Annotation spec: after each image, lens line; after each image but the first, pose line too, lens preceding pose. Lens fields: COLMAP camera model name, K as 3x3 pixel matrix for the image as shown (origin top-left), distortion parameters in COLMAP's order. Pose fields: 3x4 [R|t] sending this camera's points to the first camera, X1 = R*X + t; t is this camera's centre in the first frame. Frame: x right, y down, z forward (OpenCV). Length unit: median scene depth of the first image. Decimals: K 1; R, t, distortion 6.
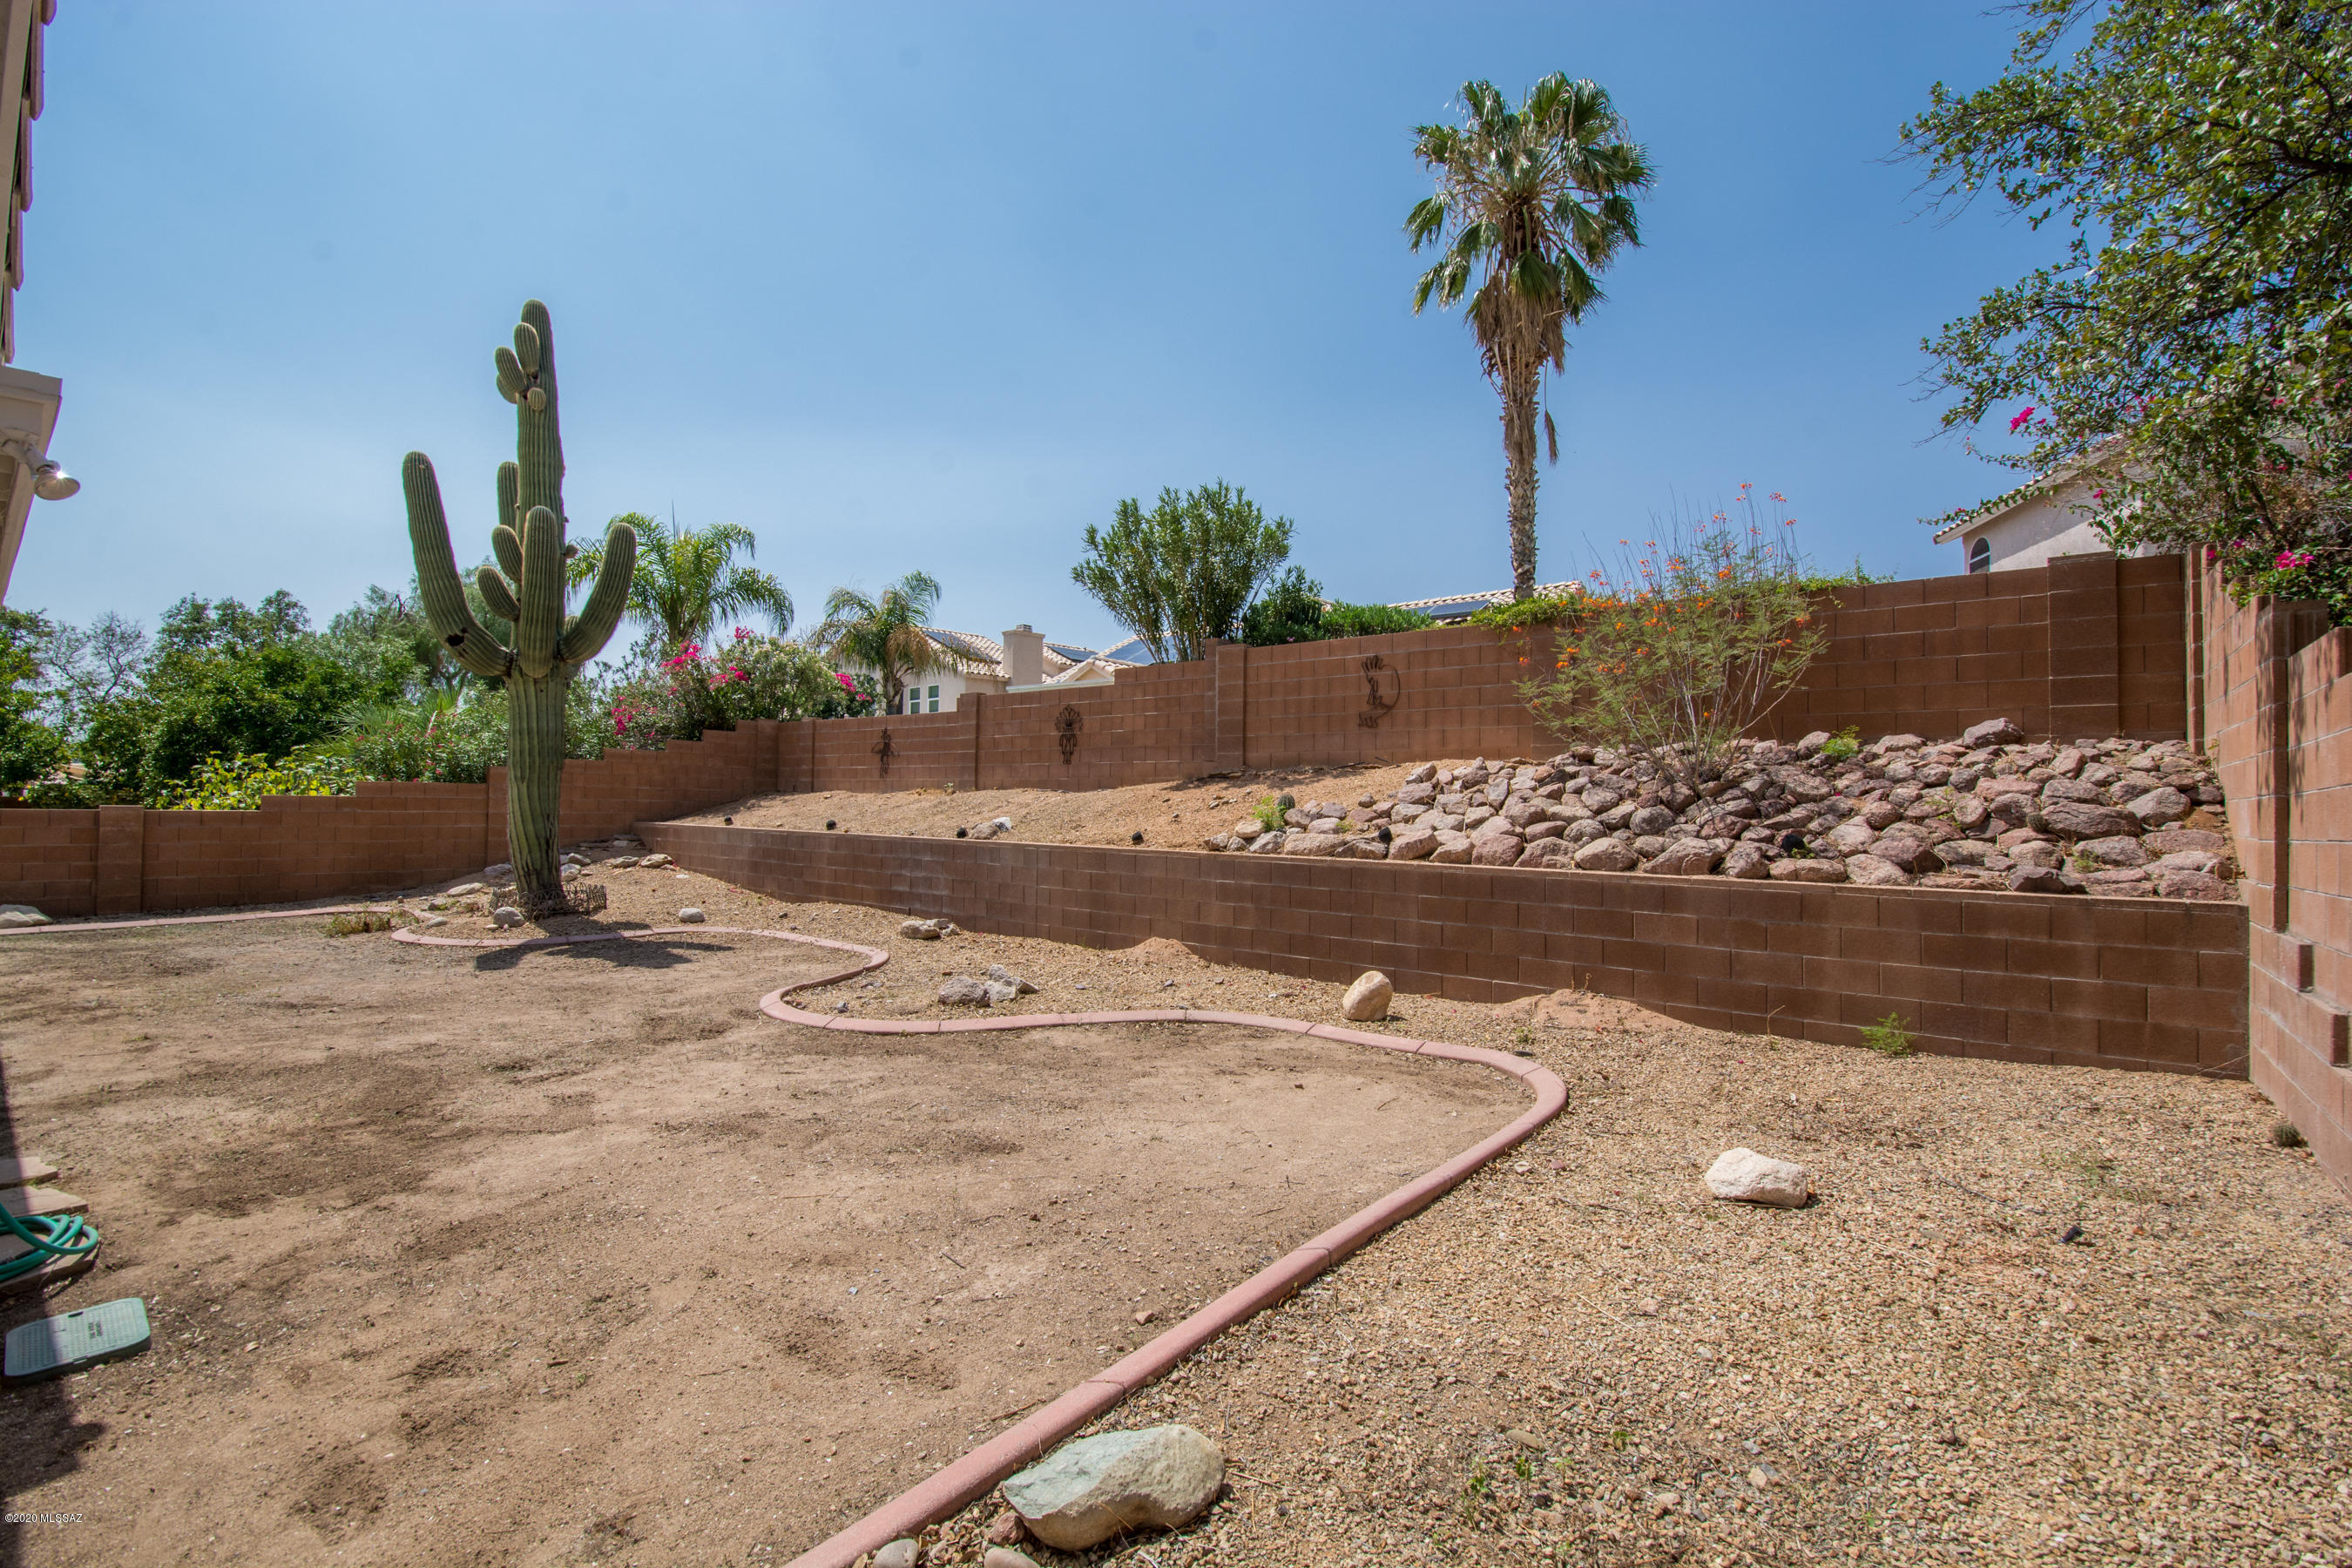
lens RADIAL K [[1040.6, 0, 1197.7], [0, 1040.6, 778.0], [0, 0, 1]] dist [0.005405, -0.010303]
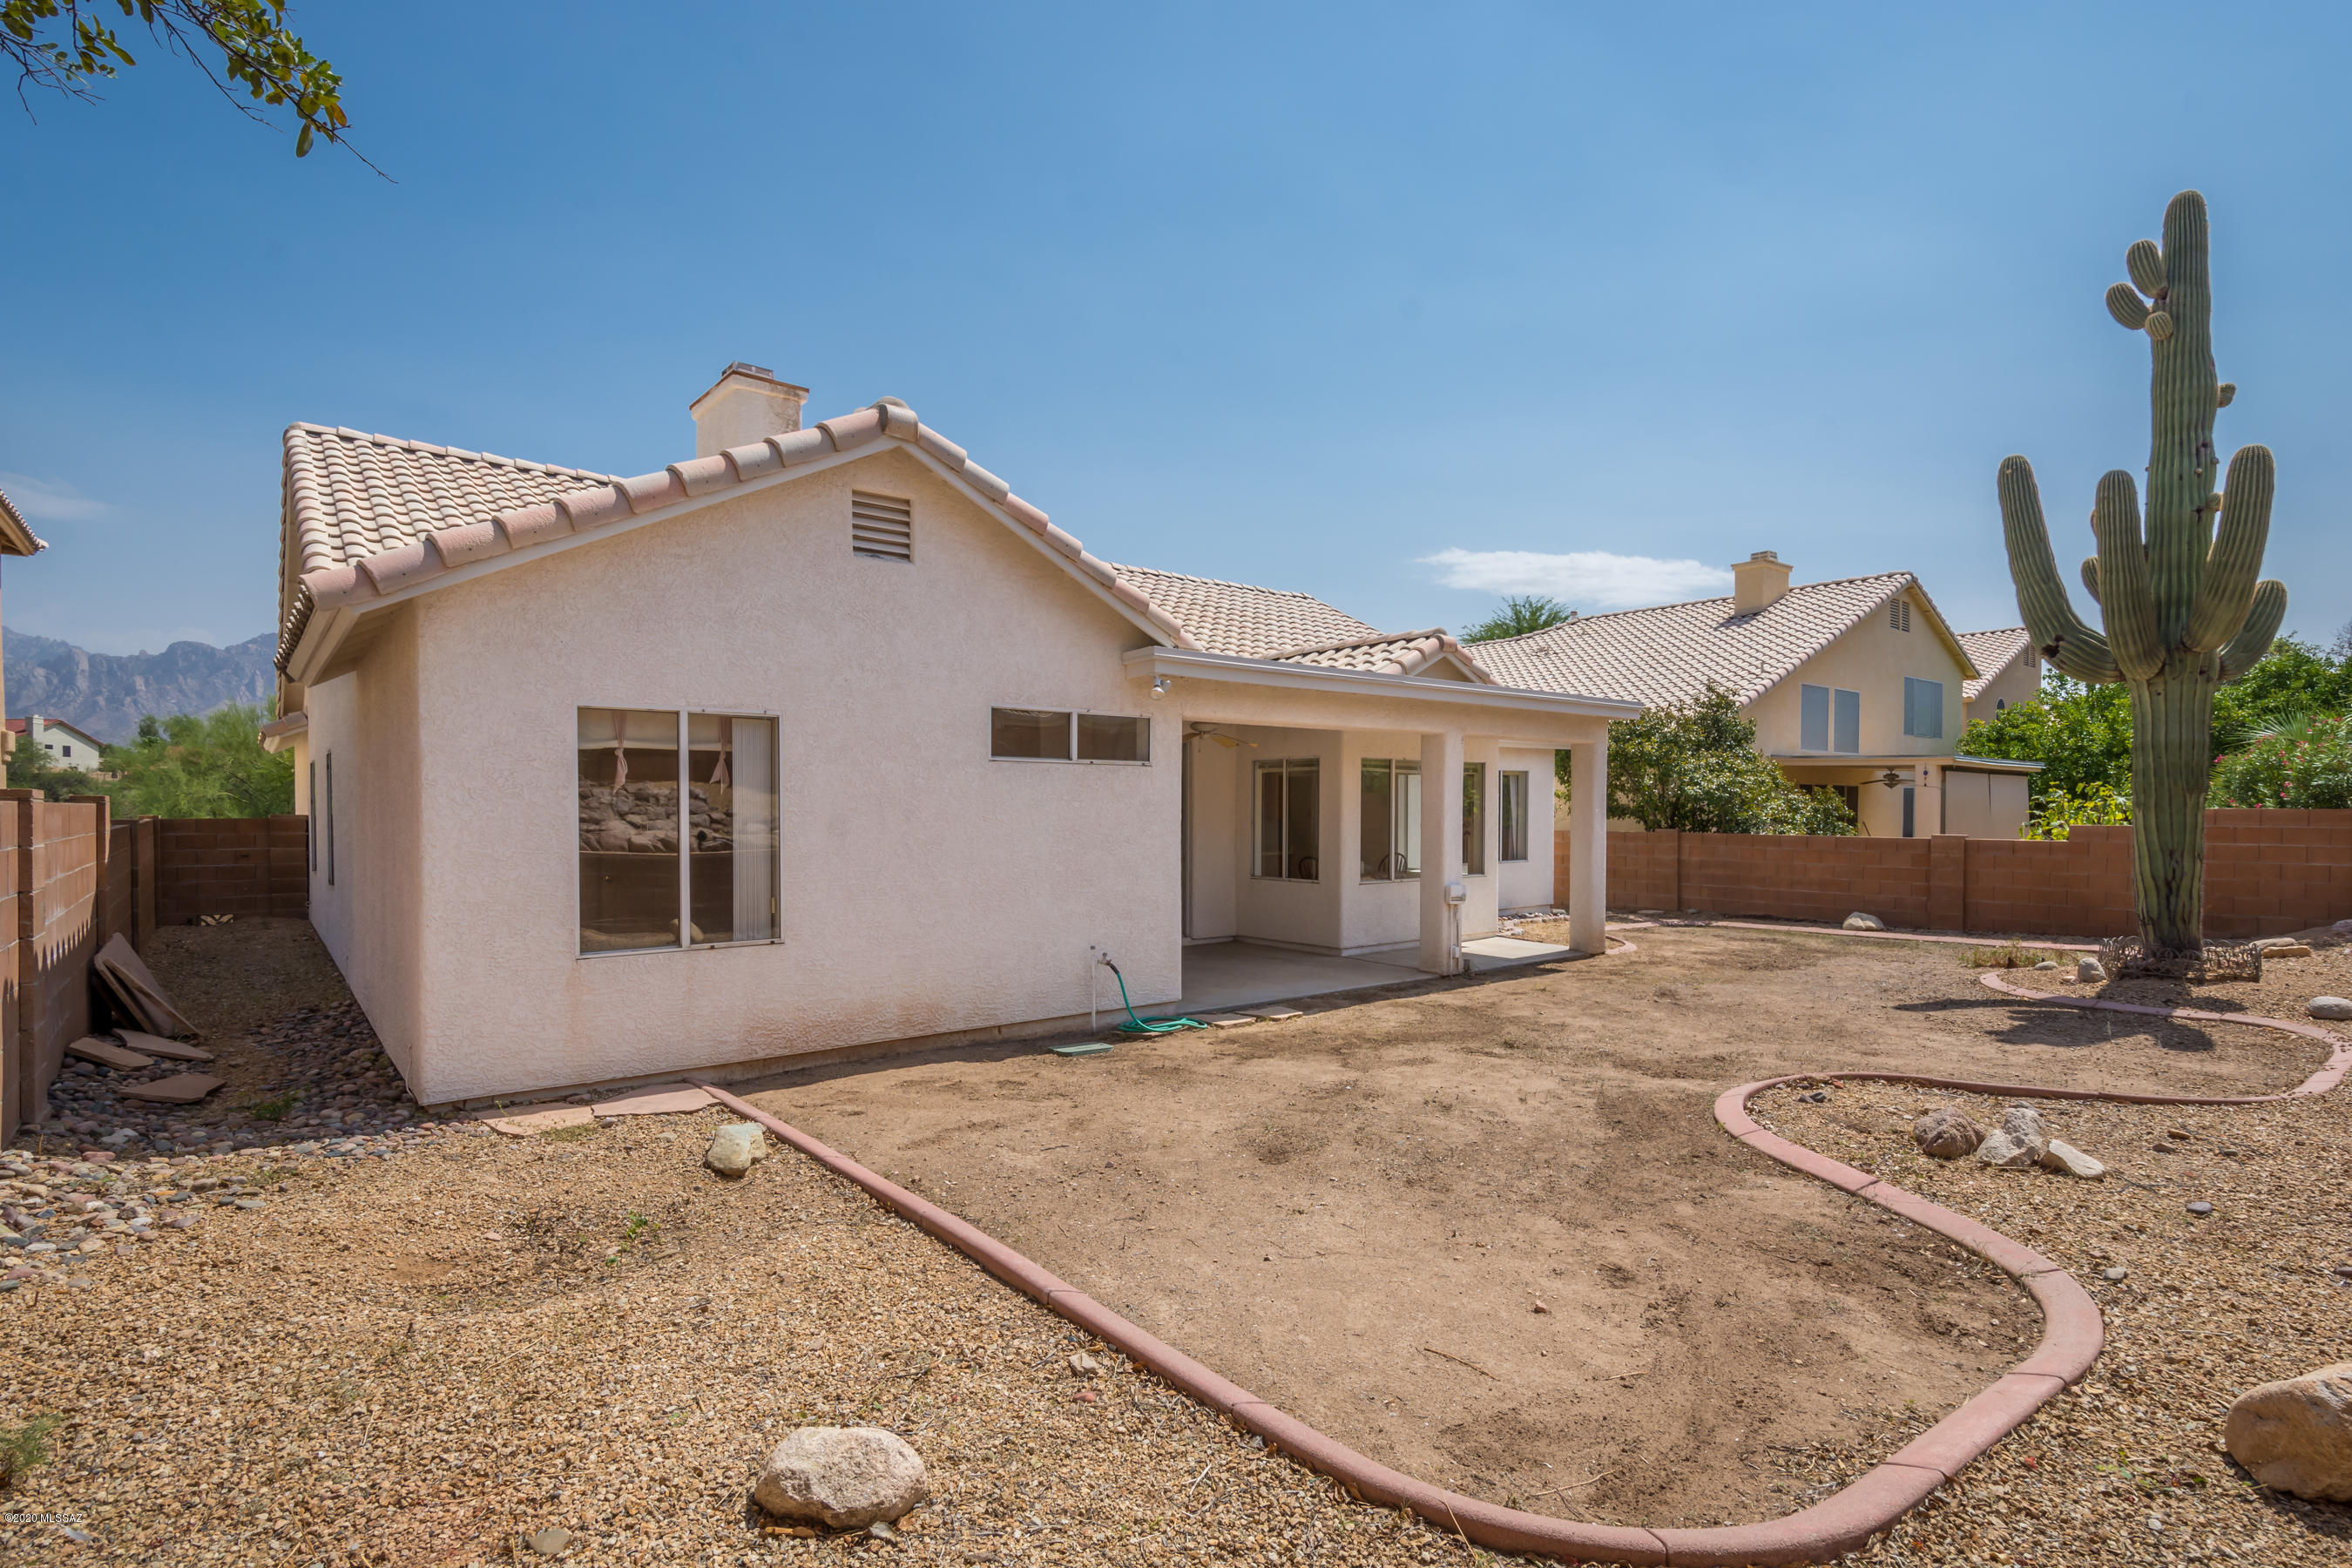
lens RADIAL K [[1145.2, 0, 1169.4], [0, 1145.2, 829.7], [0, 0, 1]] dist [0.023443, -0.004349]
pose [[-0.217650, 0.004911, -0.976015, 0.416159], [0.017800, 0.999841, 0.001061, 0.005536], [0.975865, -0.017143, -0.217703, 0.486042]]
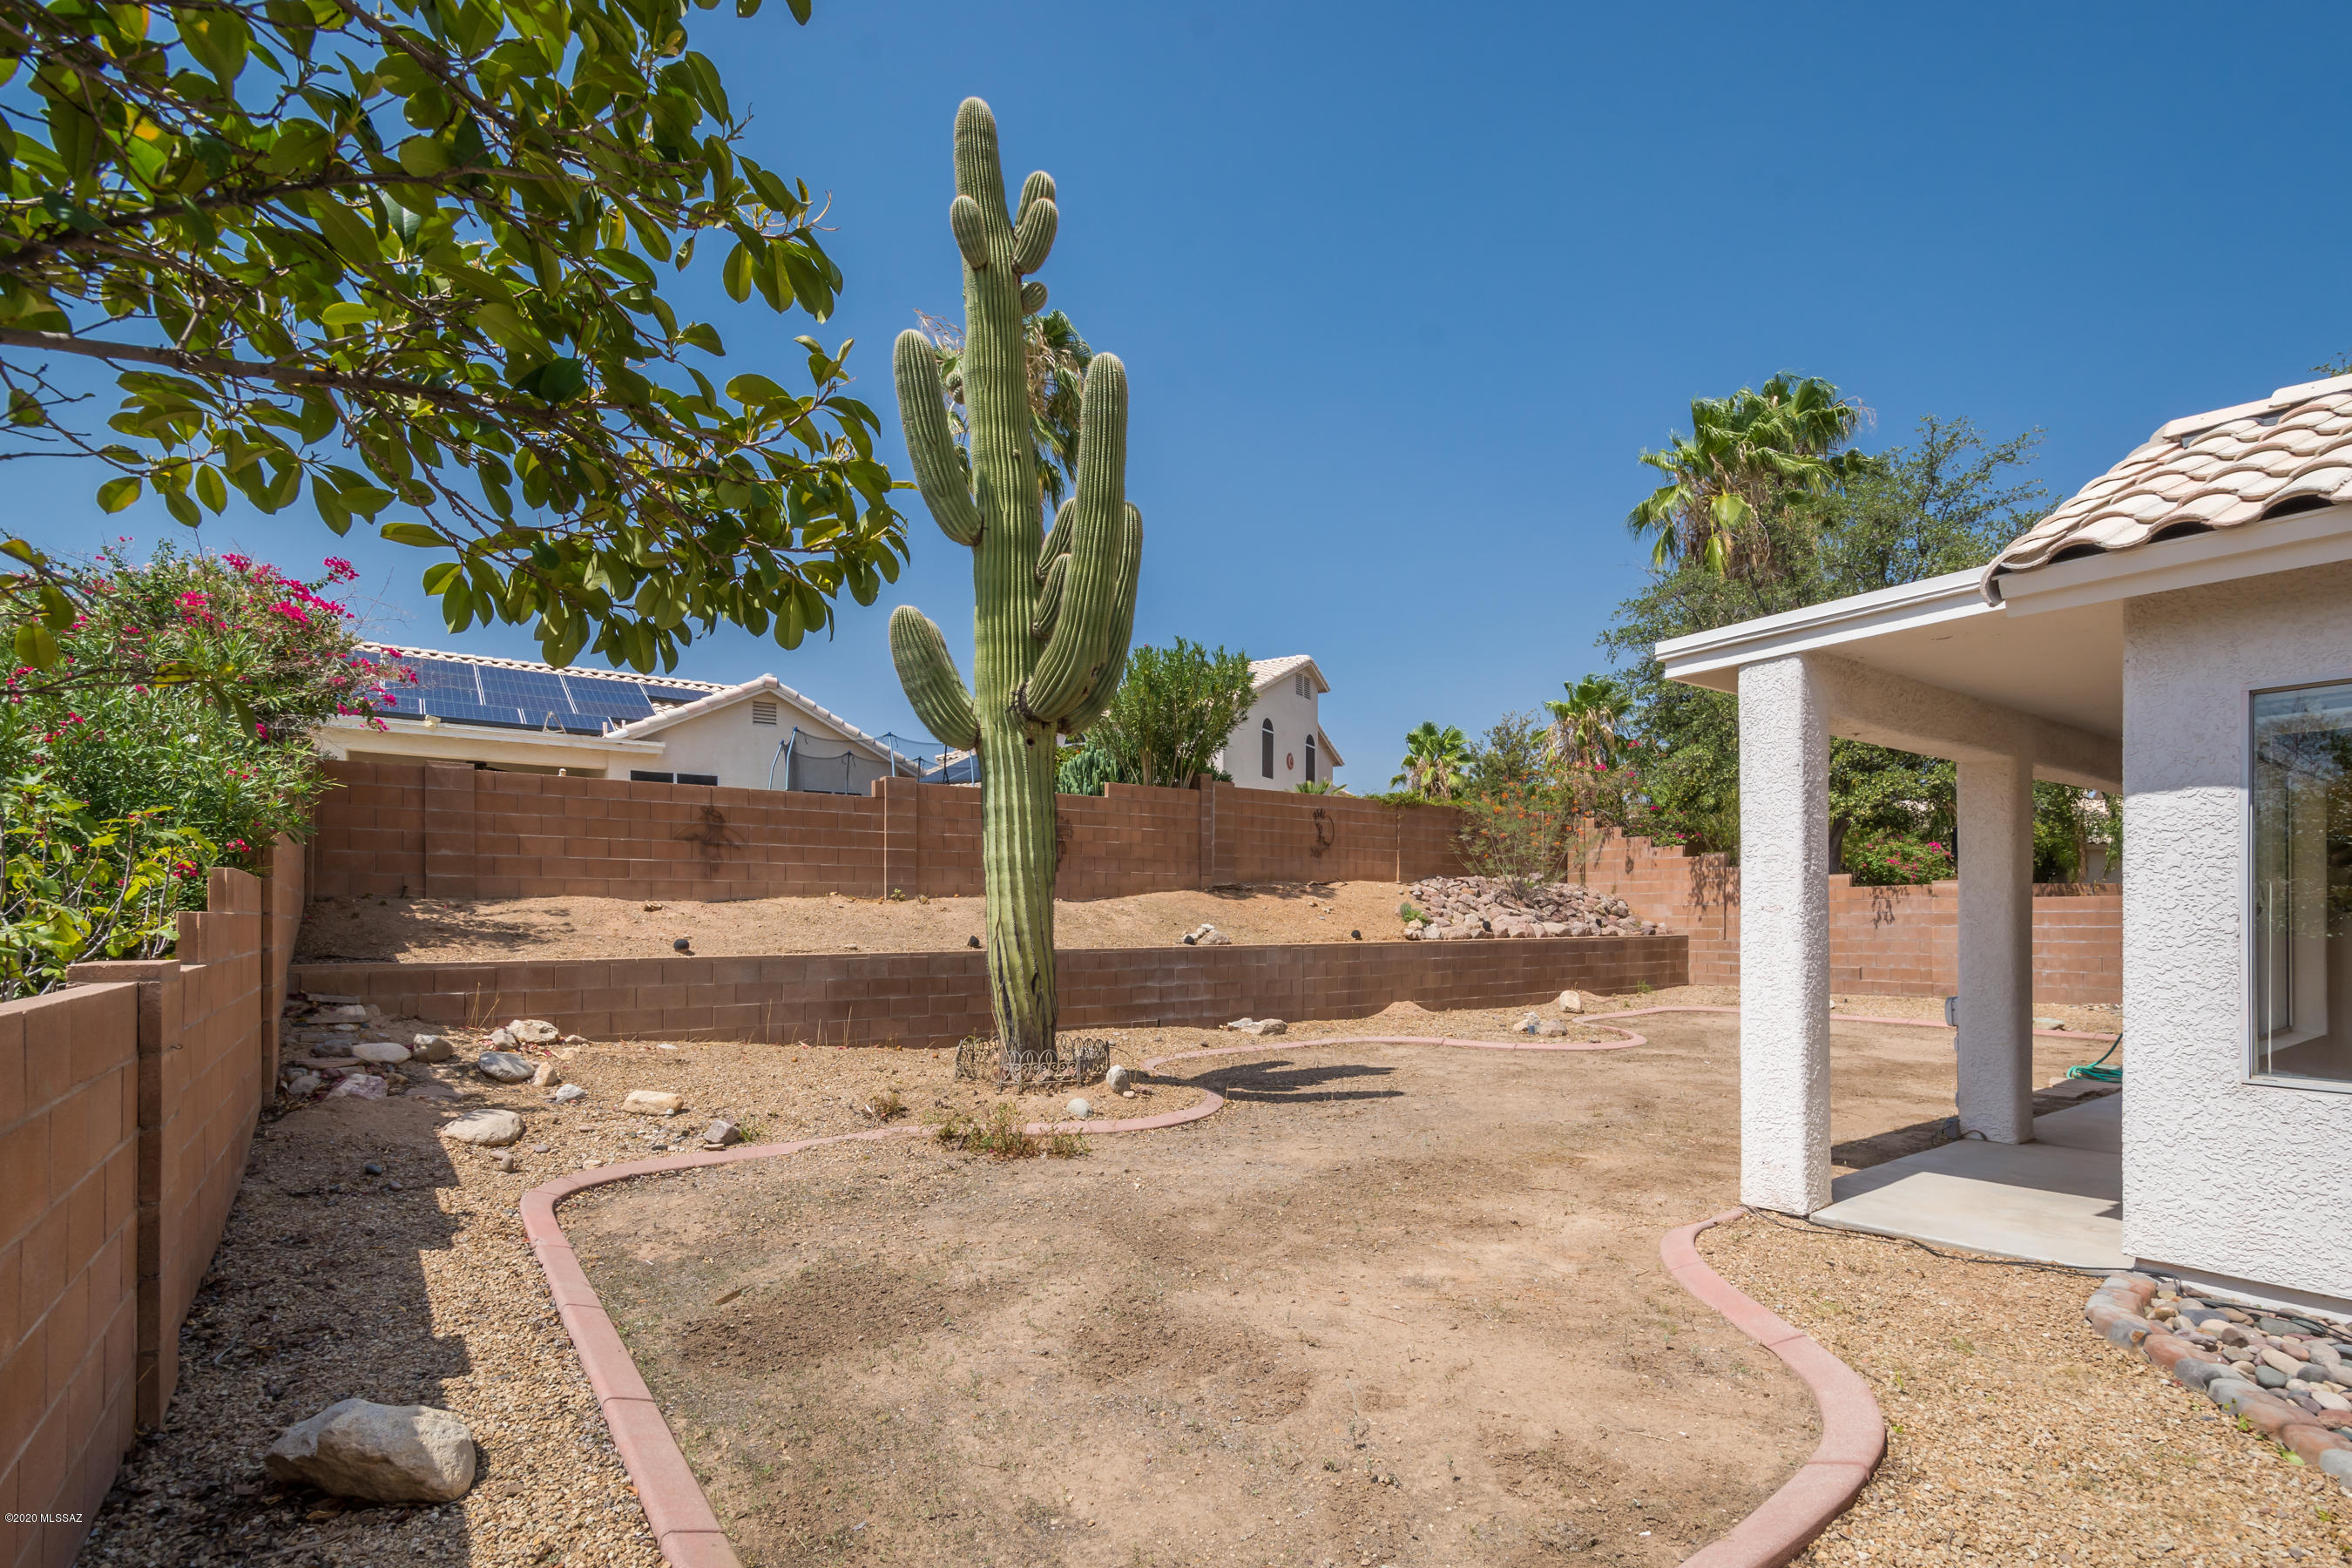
lens RADIAL K [[1119.2, 0, 1221.7], [0, 1119.2, 910.5], [0, 0, 1]] dist [0.025157, 0.000356]
pose [[0.229477, -0.005764, 0.973297, -1.403297], [-0.013564, 0.999866, 0.009120, 0.013774], [-0.973220, -0.015295, 0.229368, 0.772693]]
